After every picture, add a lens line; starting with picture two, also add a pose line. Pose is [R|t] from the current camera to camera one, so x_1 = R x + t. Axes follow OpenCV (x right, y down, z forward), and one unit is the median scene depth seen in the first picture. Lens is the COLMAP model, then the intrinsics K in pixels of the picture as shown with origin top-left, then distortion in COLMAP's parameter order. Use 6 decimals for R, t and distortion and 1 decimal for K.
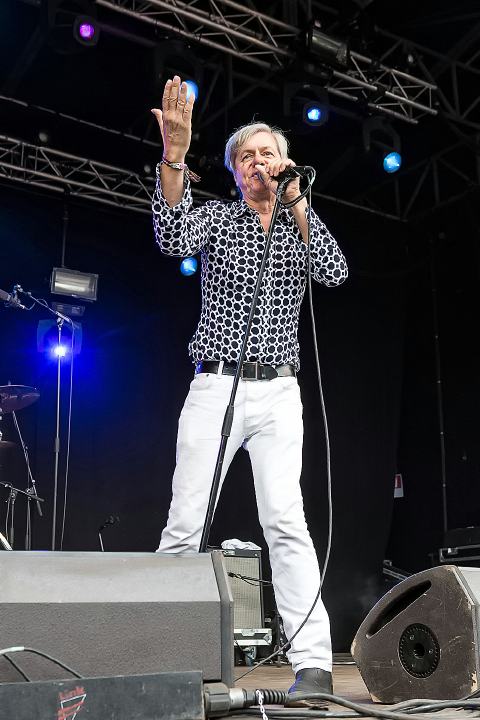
lens RADIAL K [[1003.7, 0, 240.0], [0, 1003.7, 360.0], [0, 0, 1]] dist [-0.023025, 0.021121]
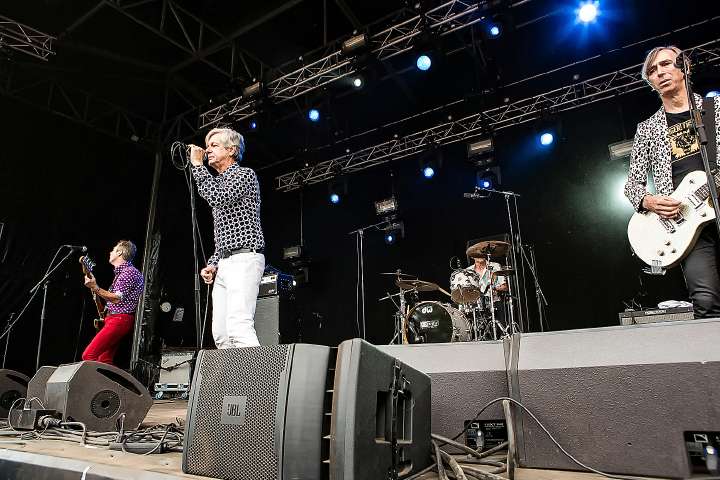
lens RADIAL K [[486.0, 0, 360.0], [0, 486.0, 240.0], [0, 0, 1]] dist [-0.082132, 0.004514]
pose [[0.372211, -0.247006, -0.894677, 0.980188], [0.269611, 0.951147, -0.150430, 0.193437], [0.888127, -0.185223, 0.420623, 0.874091]]
